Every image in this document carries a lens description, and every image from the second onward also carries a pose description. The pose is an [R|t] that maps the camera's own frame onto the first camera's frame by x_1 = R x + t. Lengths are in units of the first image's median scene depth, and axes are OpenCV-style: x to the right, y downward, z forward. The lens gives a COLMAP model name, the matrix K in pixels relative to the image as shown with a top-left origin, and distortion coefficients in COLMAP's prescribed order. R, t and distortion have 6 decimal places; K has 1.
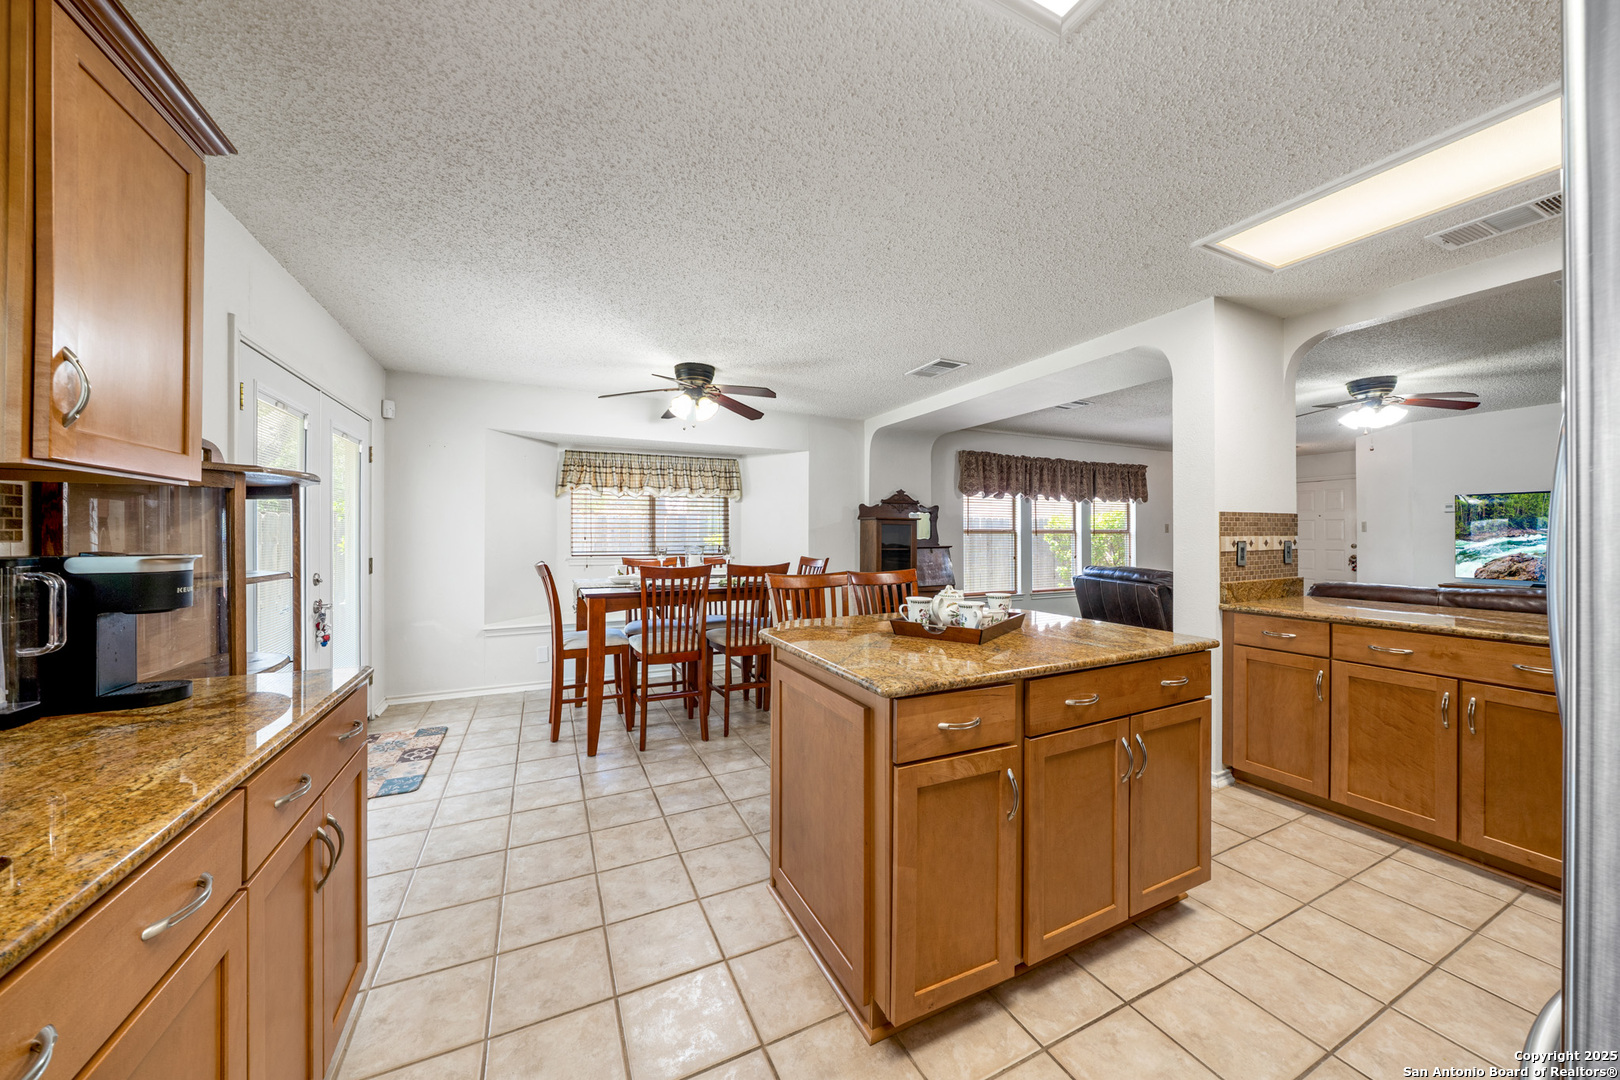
lens RADIAL K [[557.6, 0, 809.4], [0, 557.6, 534.2], [0, 0, 1]] dist [-0.007323, -0.000038]
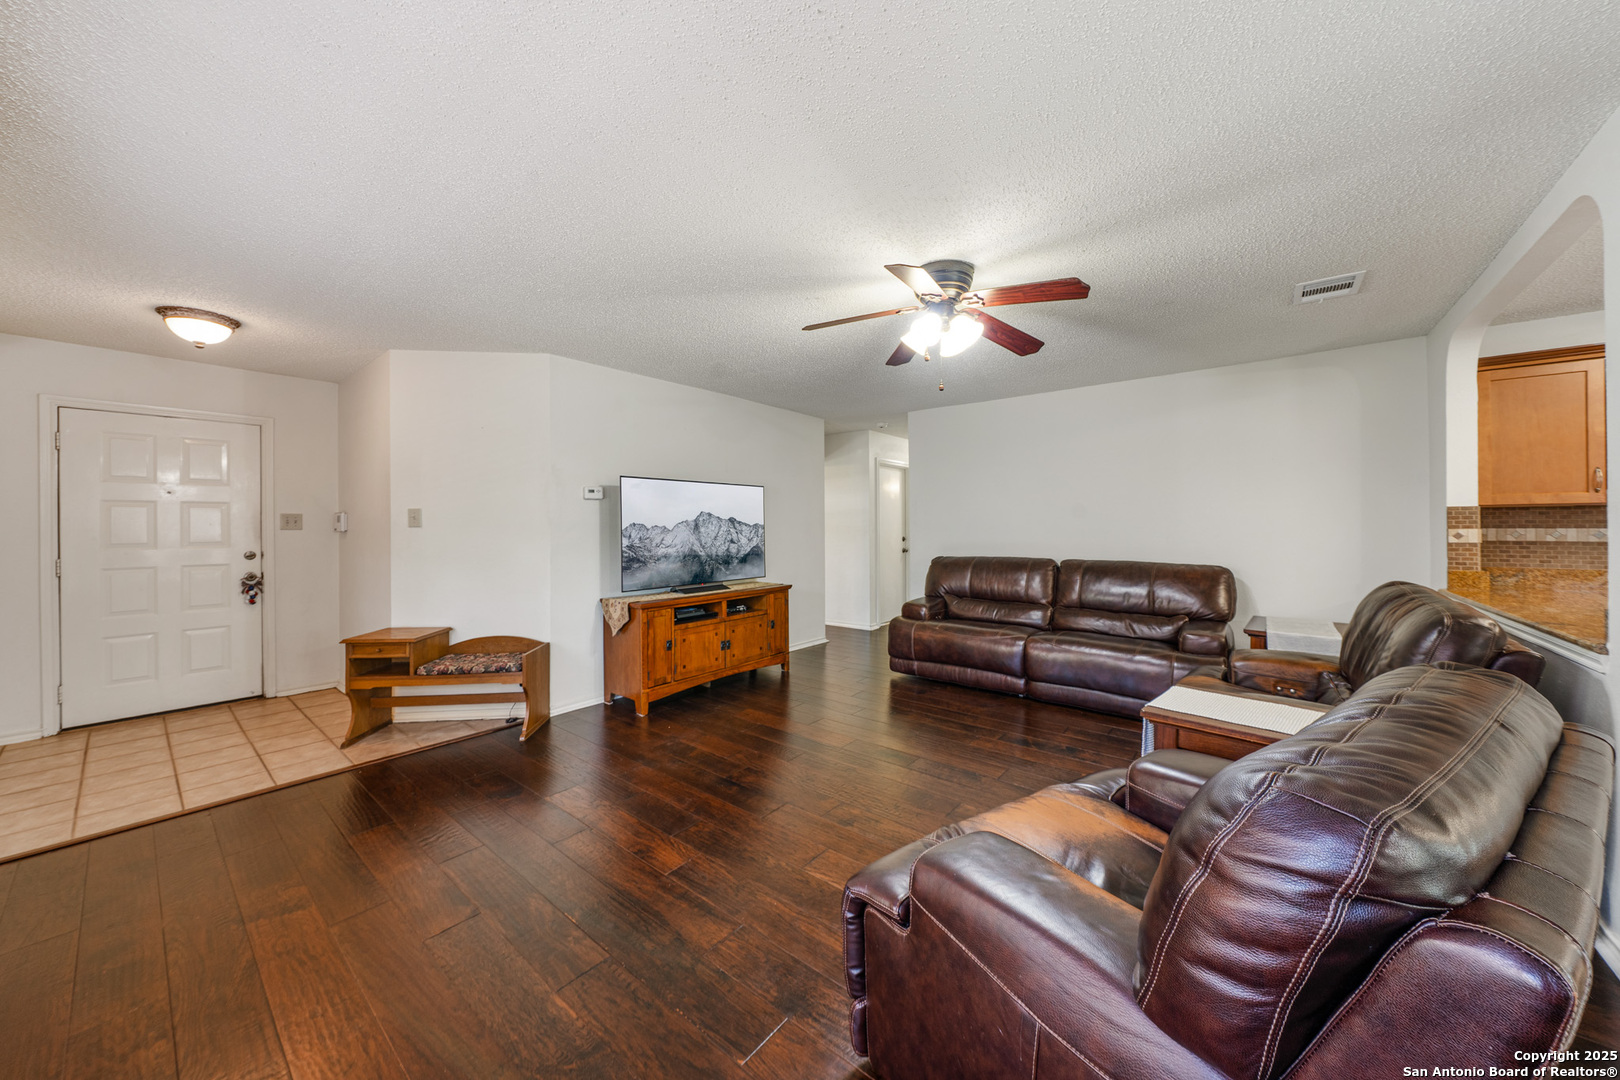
lens RADIAL K [[560.7, 0, 816.5], [0, 560.7, 522.1], [0, 0, 1]] dist [-0.005390, -0.000115]
pose [[-0.435070, 0.012876, 0.900305, 0.621013], [0.004320, 0.999916, -0.012213, -0.002720], [-0.900386, -0.001424, -0.435089, 1.623993]]
